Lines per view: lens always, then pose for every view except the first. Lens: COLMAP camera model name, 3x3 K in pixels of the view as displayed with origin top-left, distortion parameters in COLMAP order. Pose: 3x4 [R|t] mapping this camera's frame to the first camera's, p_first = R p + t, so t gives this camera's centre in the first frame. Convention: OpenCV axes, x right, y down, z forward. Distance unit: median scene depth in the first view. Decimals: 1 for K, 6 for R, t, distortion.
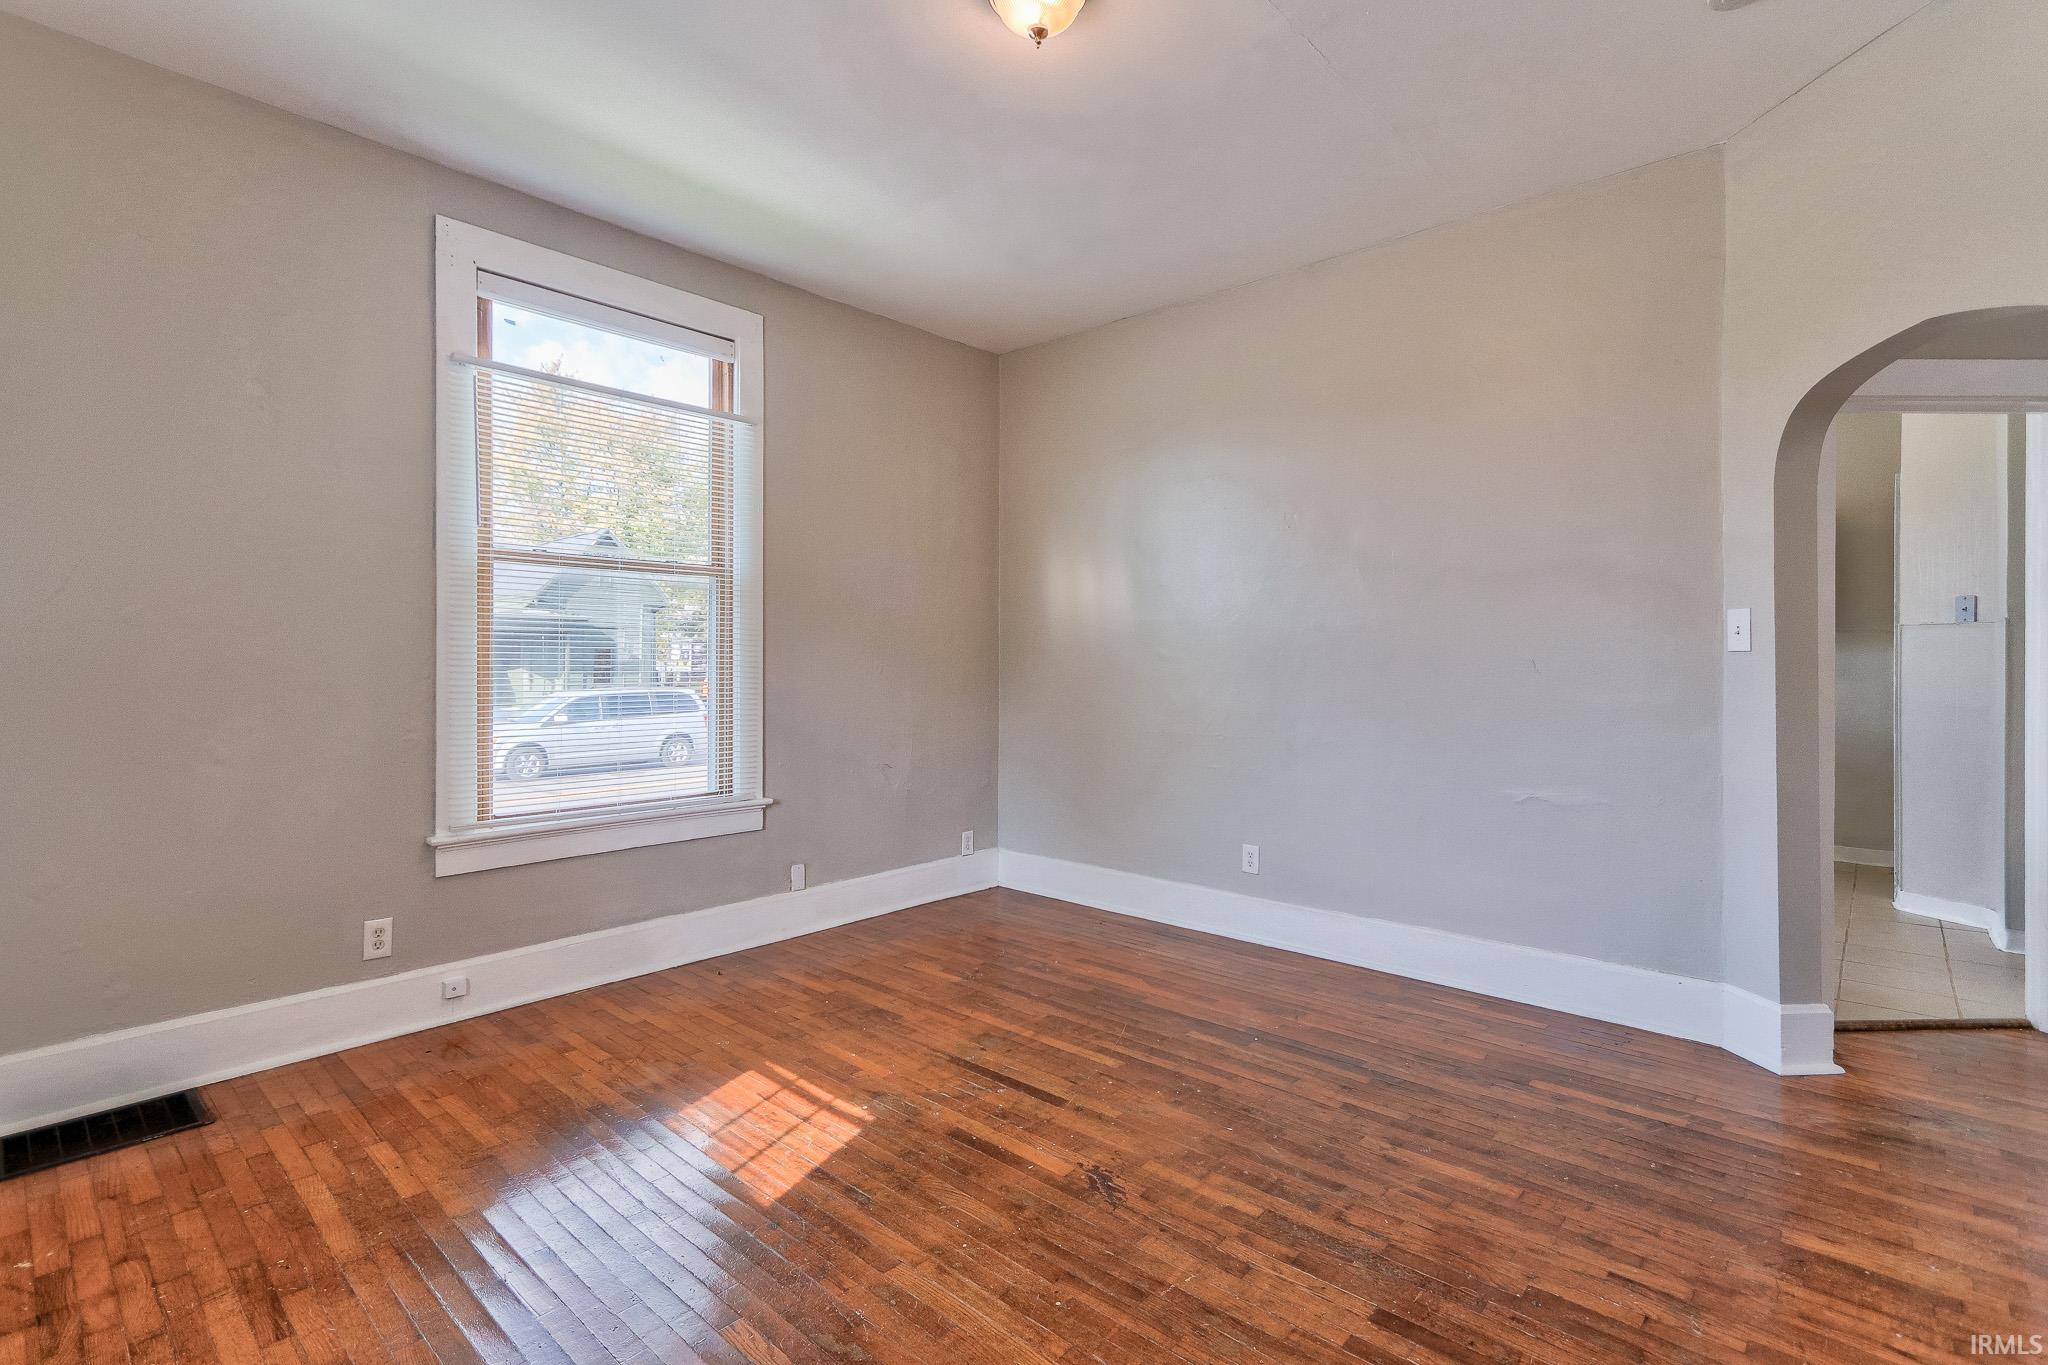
lens RADIAL K [[958.4, 0, 1030.8], [0, 958.4, 675.2], [0, 0, 1]] dist [-0.000877, 0.000215]
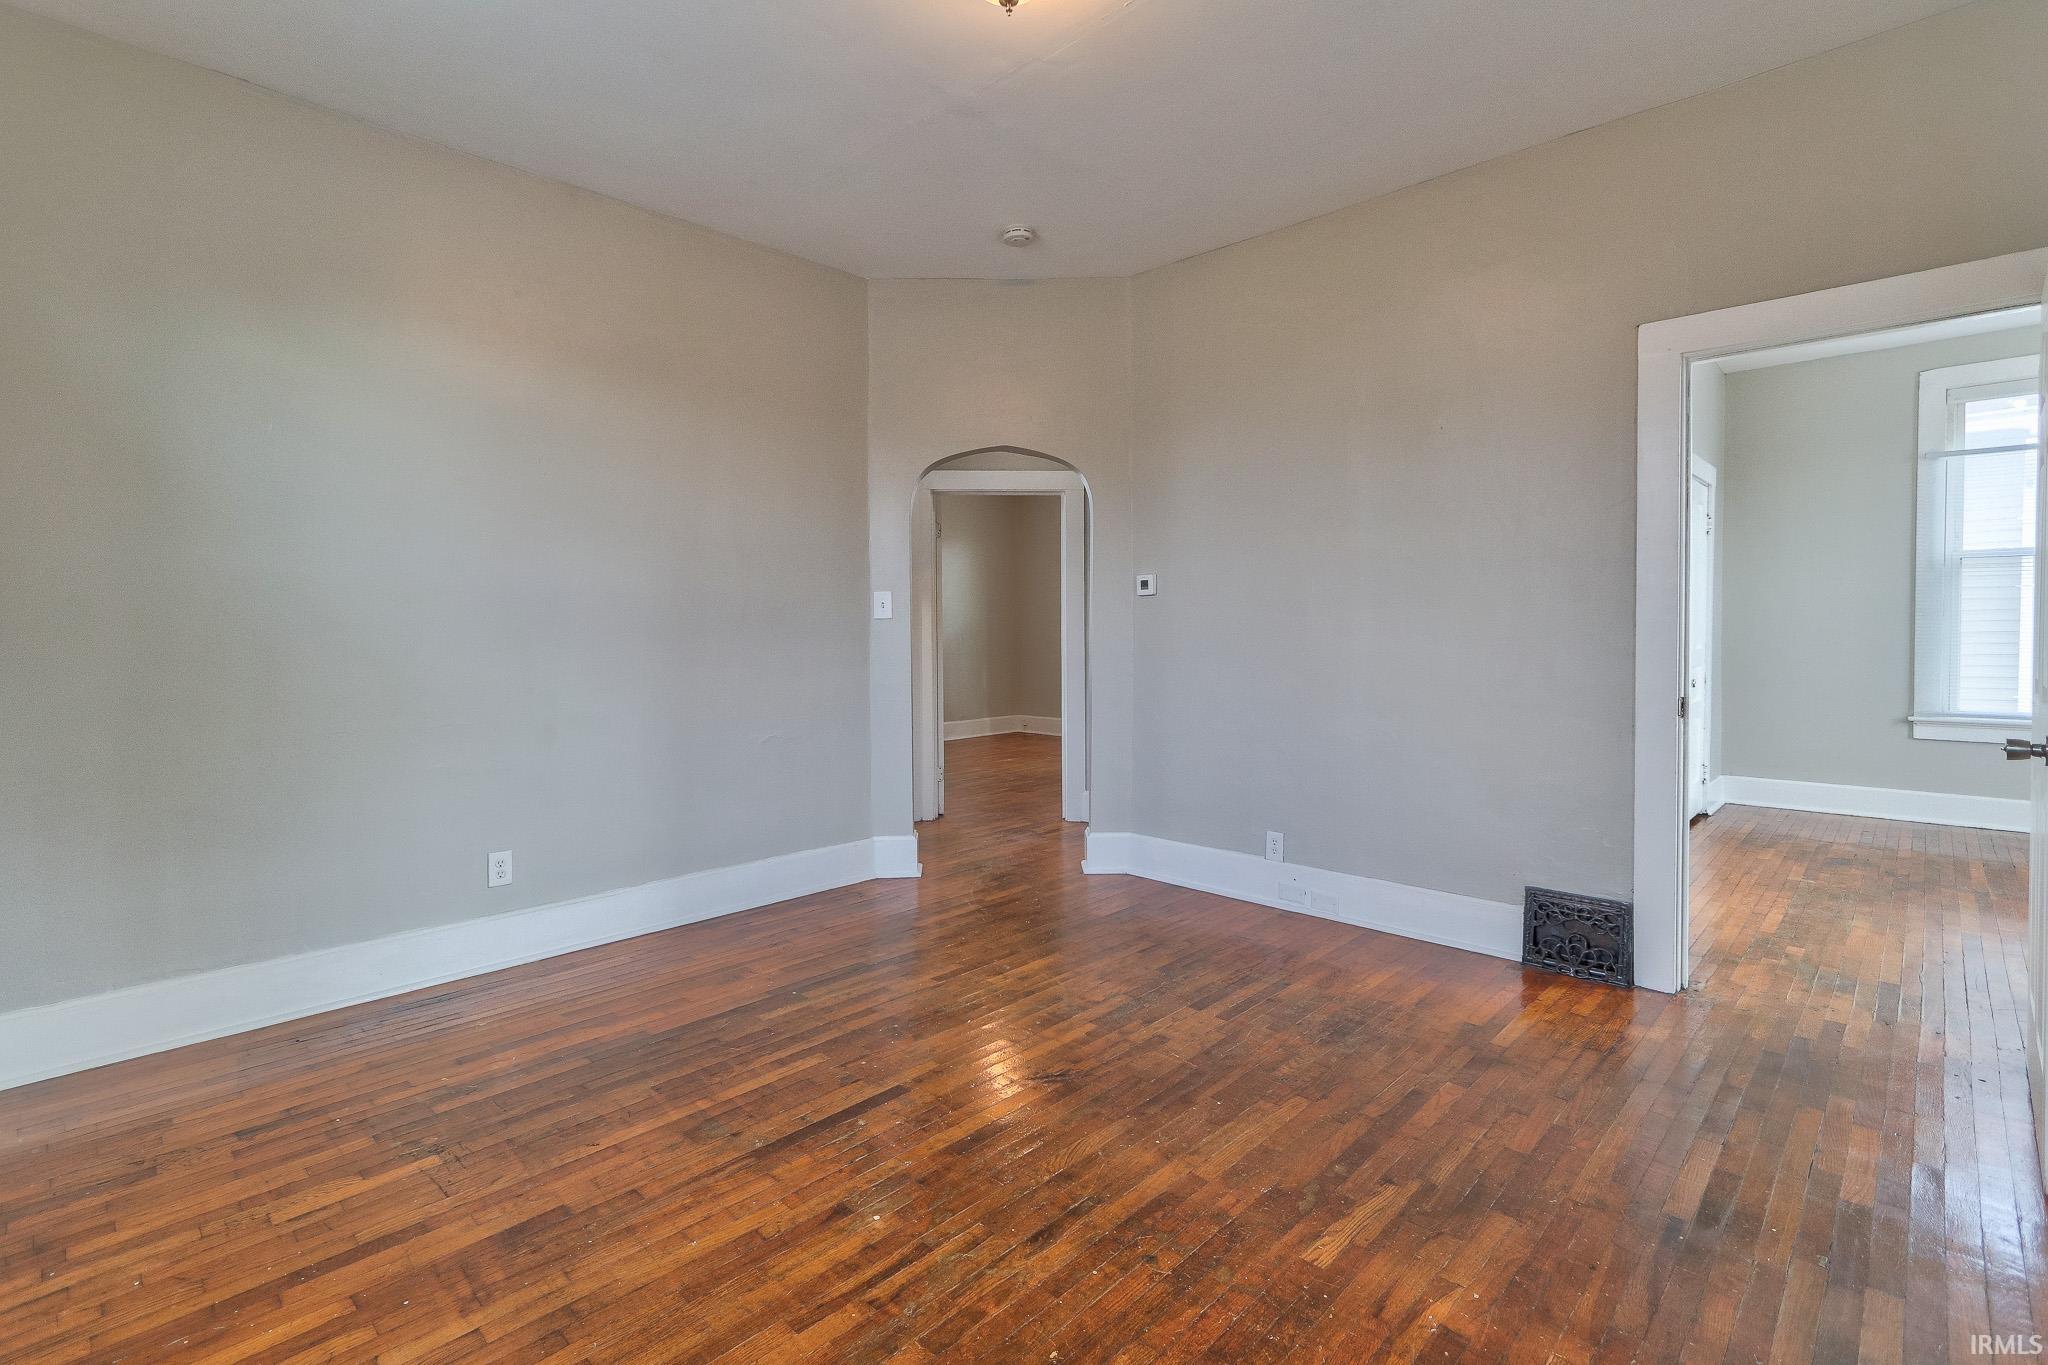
lens RADIAL K [[940.5, 0, 991.8], [0, 940.5, 688.8], [0, 0, 1]] dist [0.001068, 0.000727]
pose [[0.054819, -0.072008, 0.995896, -0.820598], [0.020738, 0.997263, 0.070965, -0.017624], [-0.998281, 0.016762, 0.056163, 0.799068]]
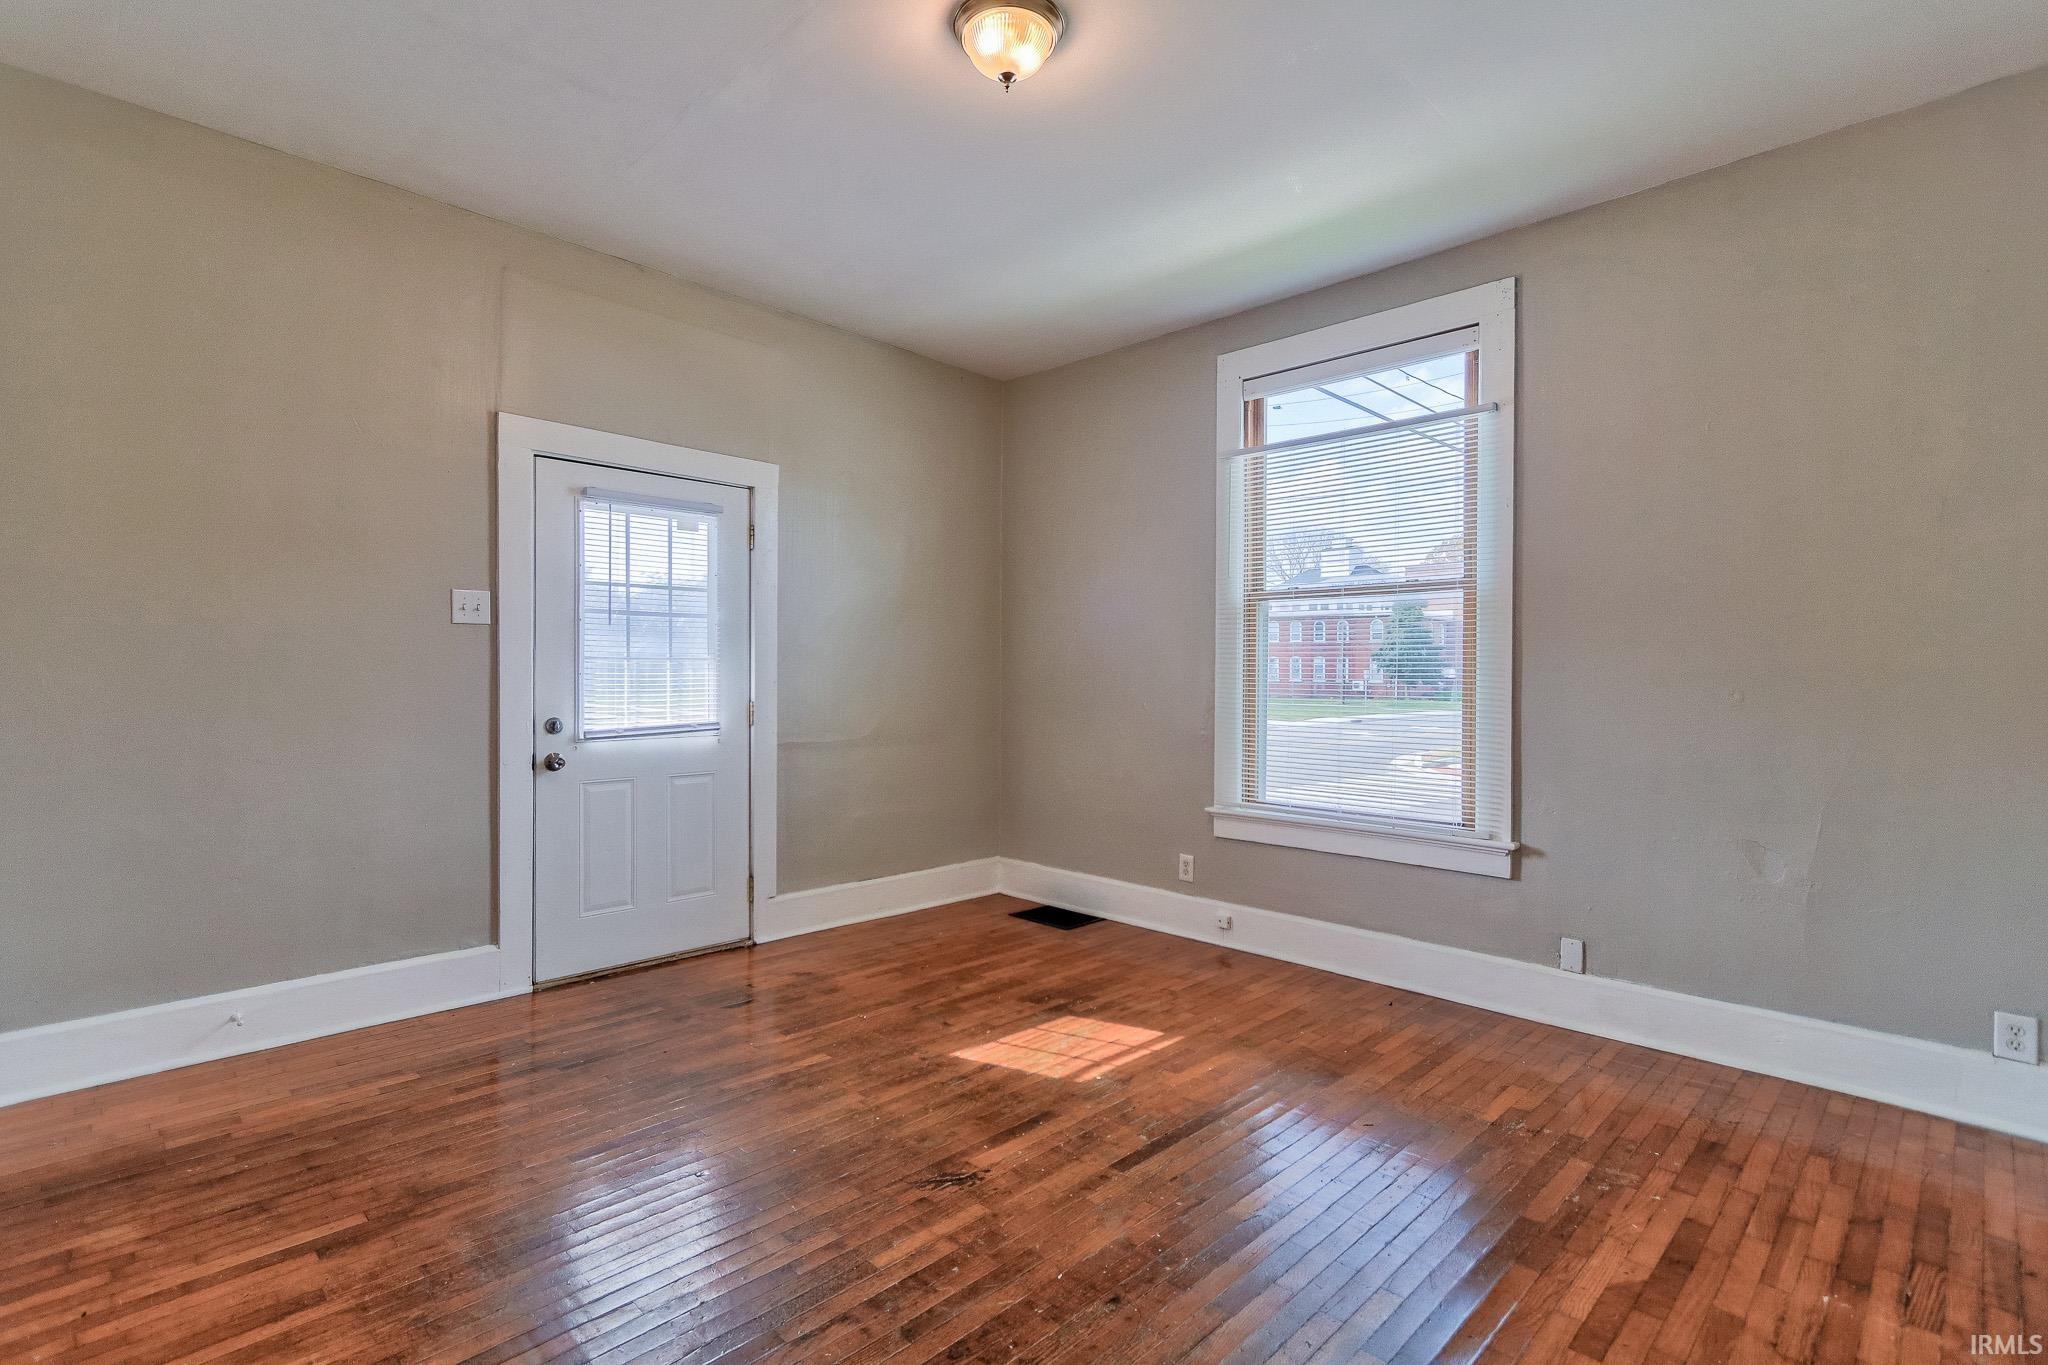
lens RADIAL K [[943.7, 0, 1002.8], [0, 943.7, 705.2], [0, 0, 1]] dist [0.002174, 0.000445]
pose [[-0.061252, 0.024291, -0.997827, 0.855868], [-0.022594, 0.999414, 0.025717, -0.007290], [0.997867, 0.024120, -0.060668, 0.878454]]
